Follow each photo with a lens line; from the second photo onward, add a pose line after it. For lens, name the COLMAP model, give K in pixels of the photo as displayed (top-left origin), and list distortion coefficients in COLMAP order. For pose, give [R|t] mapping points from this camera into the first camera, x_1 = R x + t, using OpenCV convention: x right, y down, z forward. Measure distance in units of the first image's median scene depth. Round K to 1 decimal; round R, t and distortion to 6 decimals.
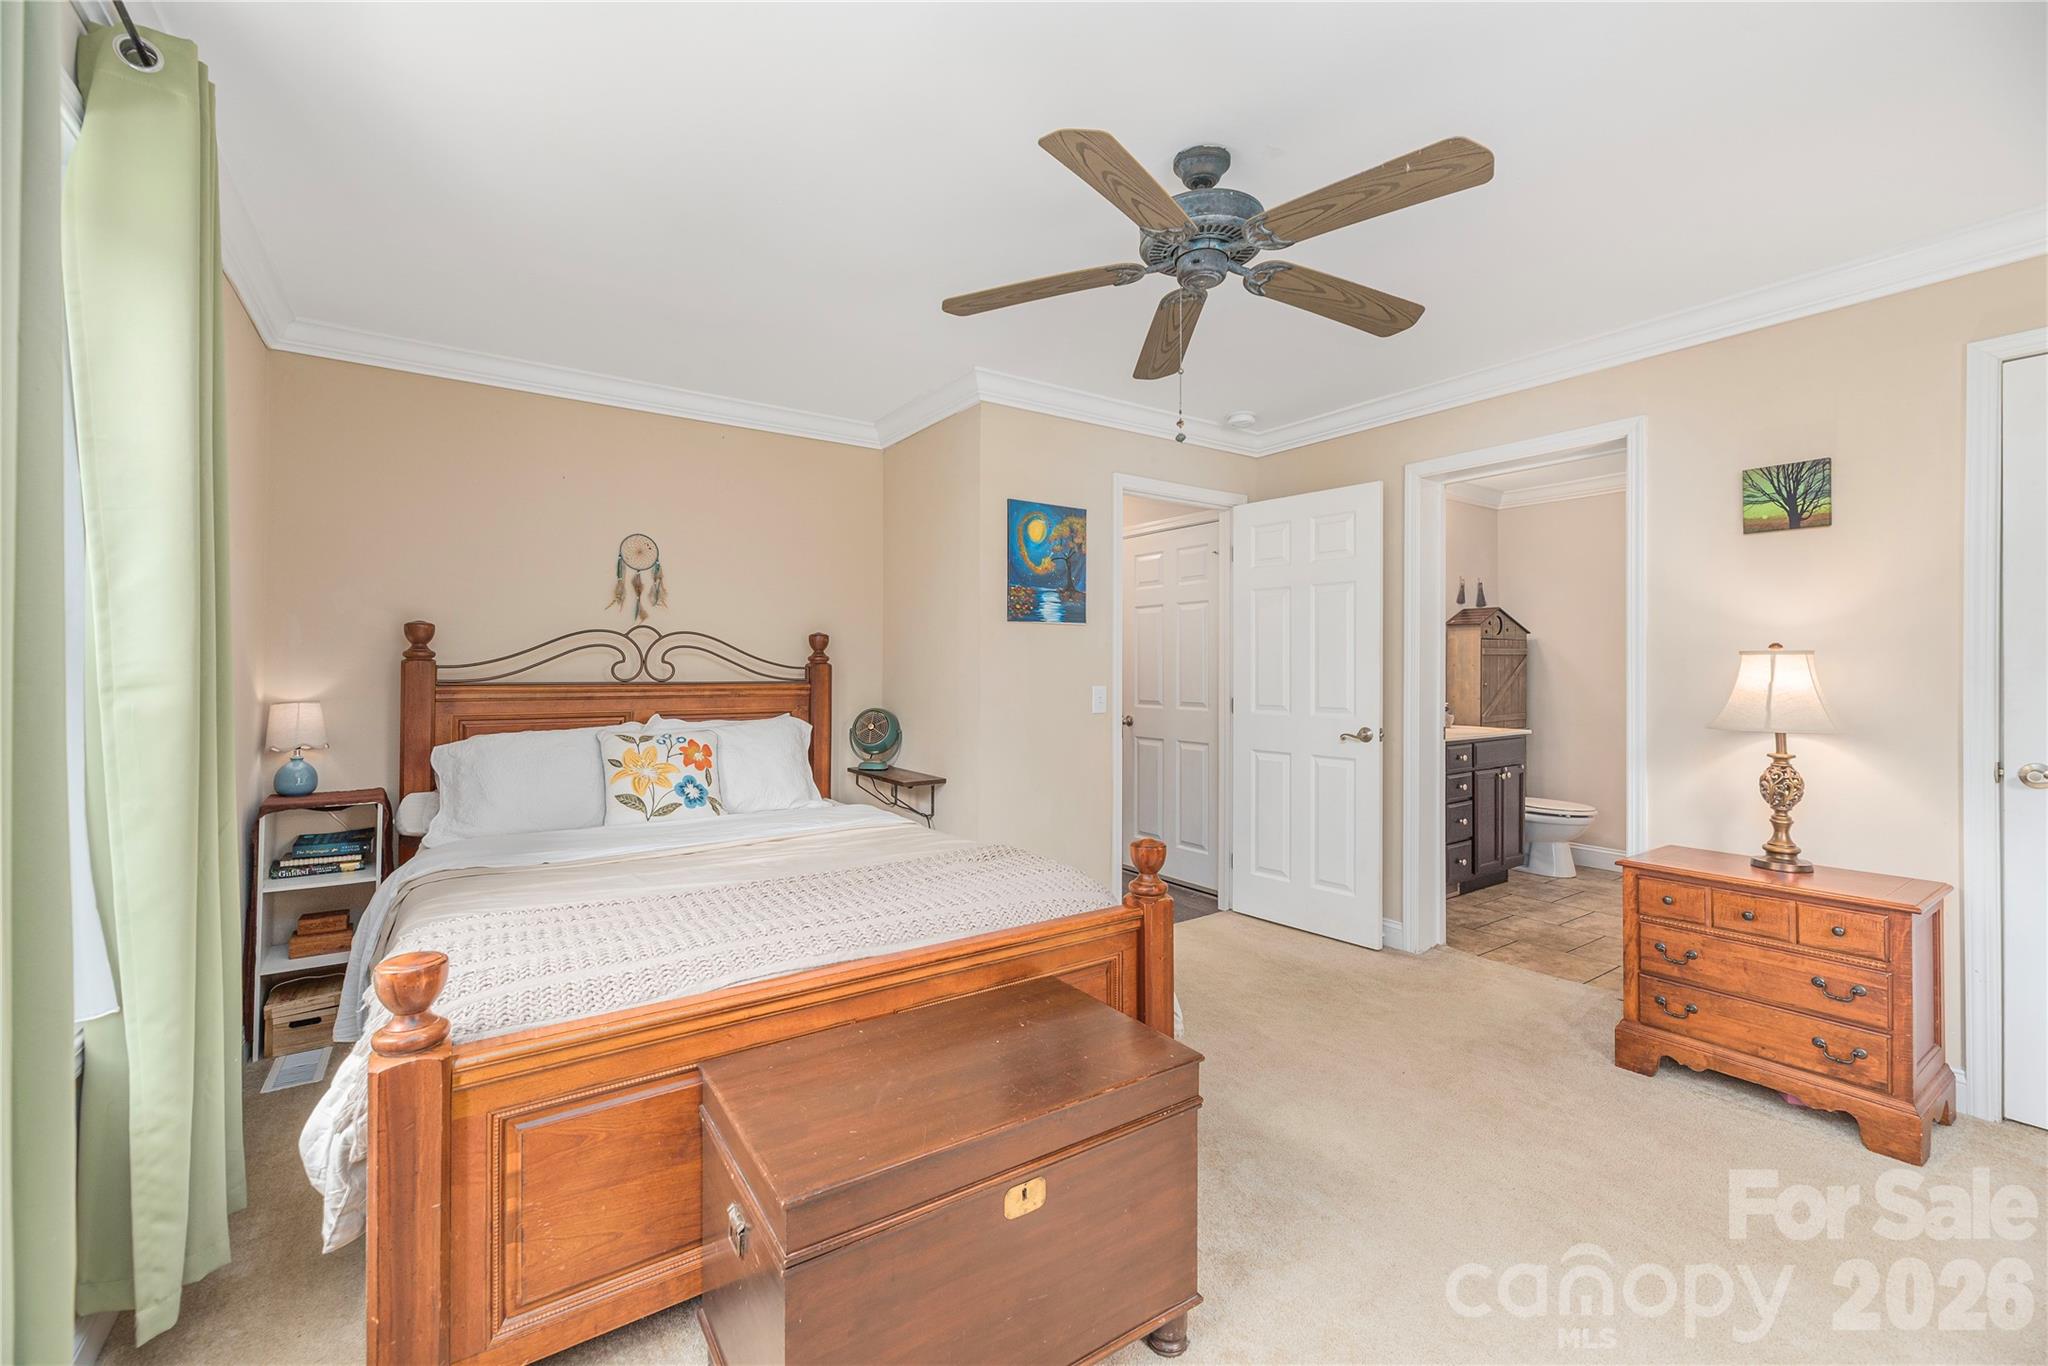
lens RADIAL K [[850.1, 0, 1028.6], [0, 850.1, 677.7], [0, 0, 1]] dist [-0.000211, -0.000172]
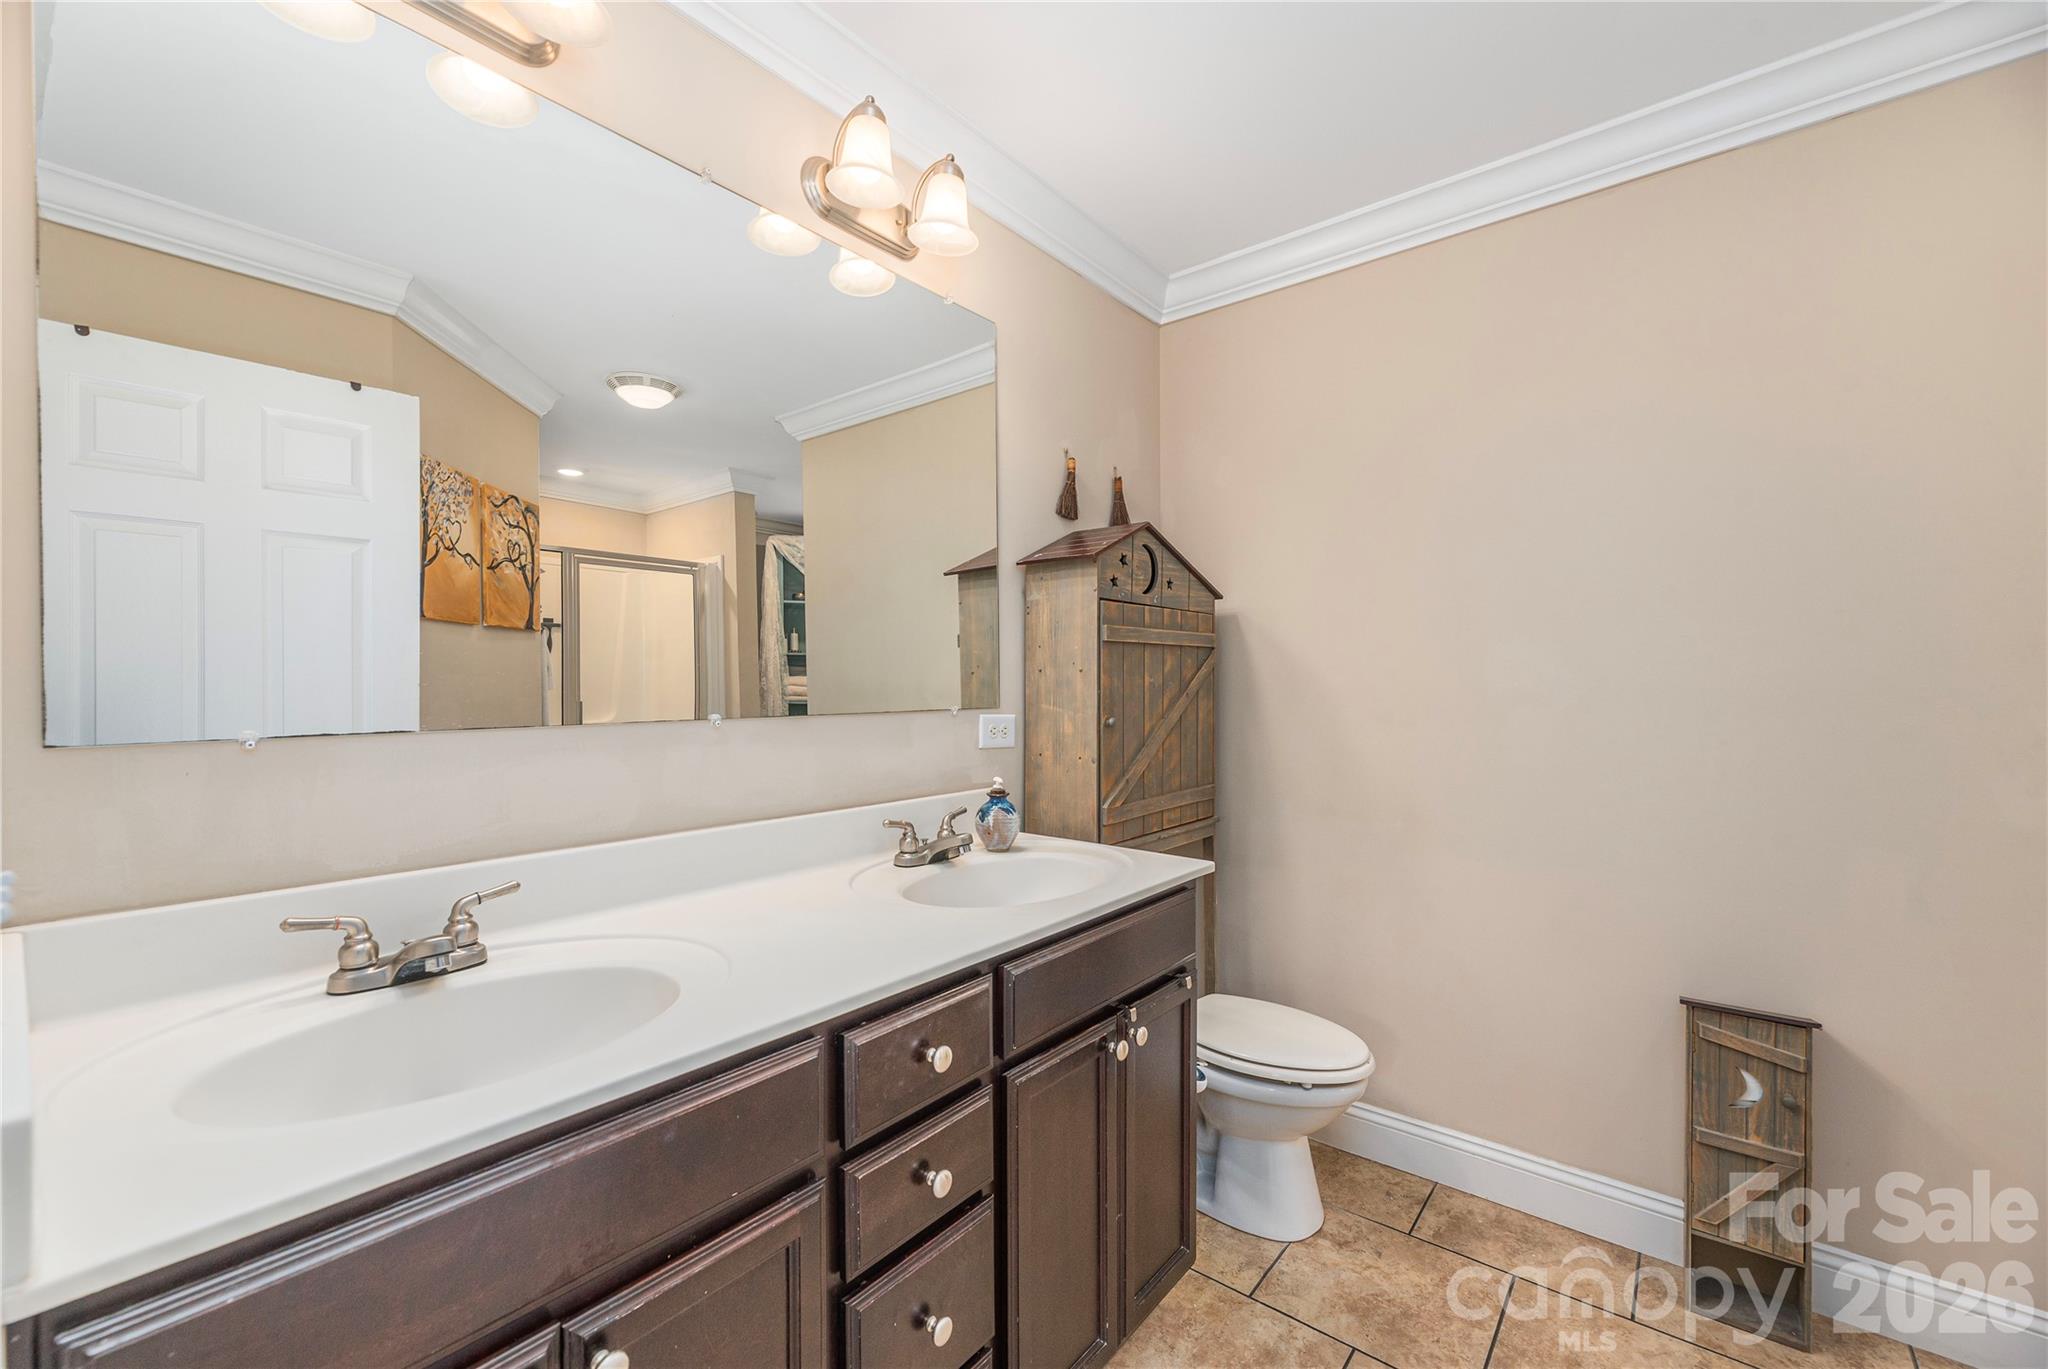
lens RADIAL K [[850.1, 0, 1028.6], [0, 850.1, 679.2], [0, 0, 1]] dist [-0.000211, -0.000172]
pose [[0.961391, 0.002709, 0.275174, 0.387876], [-0.000515, 0.999967, -0.008046, -0.007593], [-0.275187, 0.007594, 0.961361, 0.630645]]
